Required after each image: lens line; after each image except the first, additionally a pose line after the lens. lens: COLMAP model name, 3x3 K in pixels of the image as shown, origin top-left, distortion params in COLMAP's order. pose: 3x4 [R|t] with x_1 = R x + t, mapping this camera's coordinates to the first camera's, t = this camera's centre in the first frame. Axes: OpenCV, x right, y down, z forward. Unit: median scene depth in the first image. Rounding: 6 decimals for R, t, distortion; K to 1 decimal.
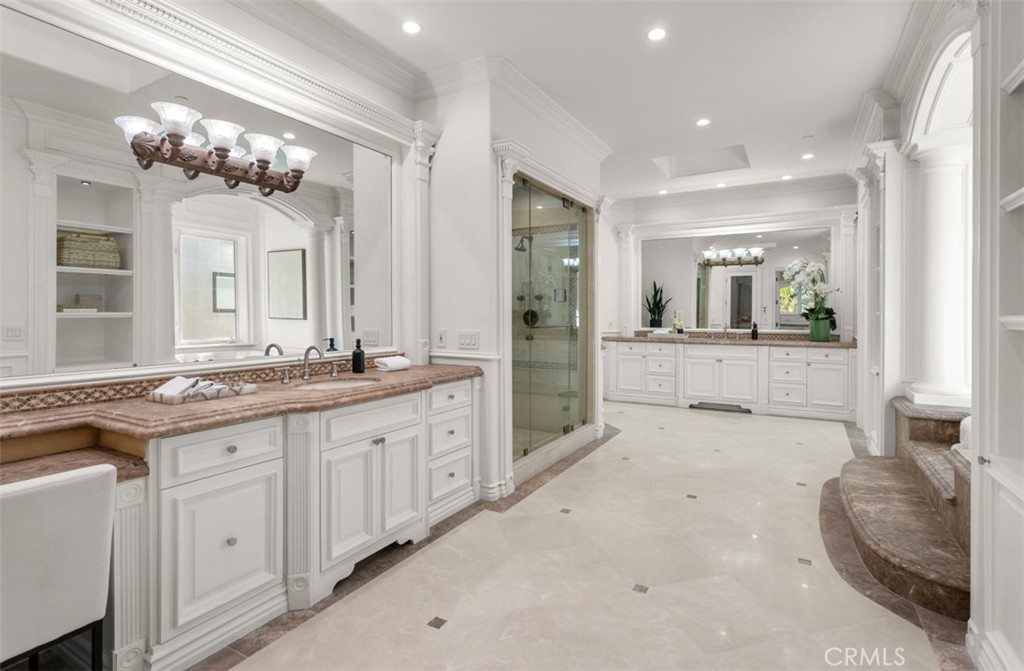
lens RADIAL K [[512.5, 0, 509.4], [0, 512.5, 325.8], [0, 0, 1]] dist [0.001359, 0.000372]
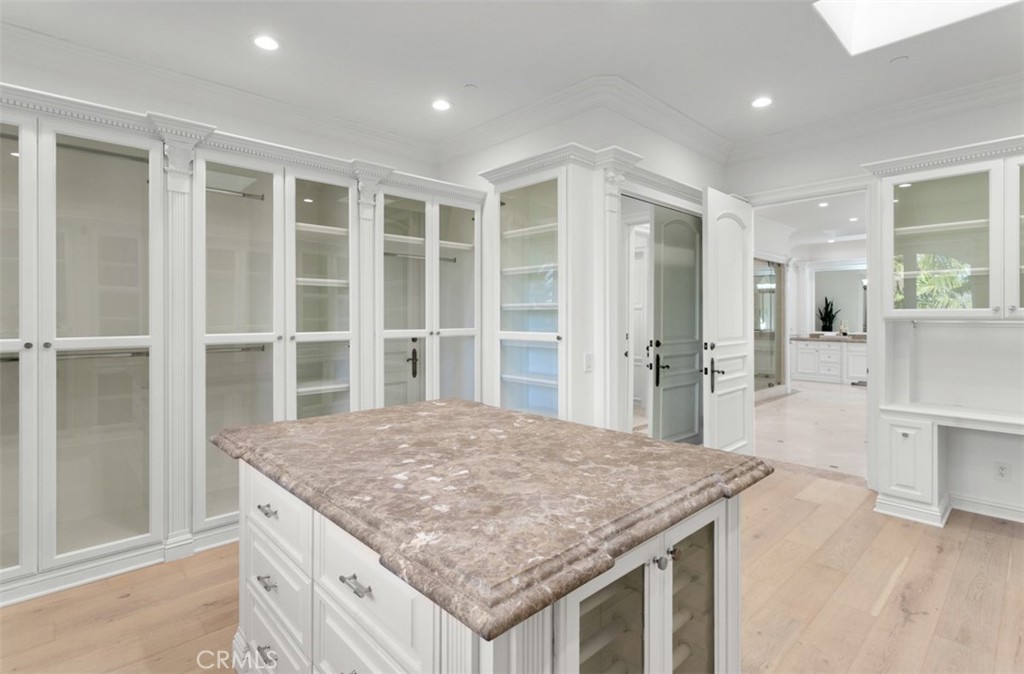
lens RADIAL K [[499.9, 0, 502.4], [0, 499.9, 320.4], [0, 0, 1]] dist [0.000981, 0.000182]
pose [[0.953946, 0.003104, -0.299963, -0.178894], [-0.006651, 0.999919, -0.010807, -0.006976], [0.299905, 0.012304, 0.953890, -0.680033]]
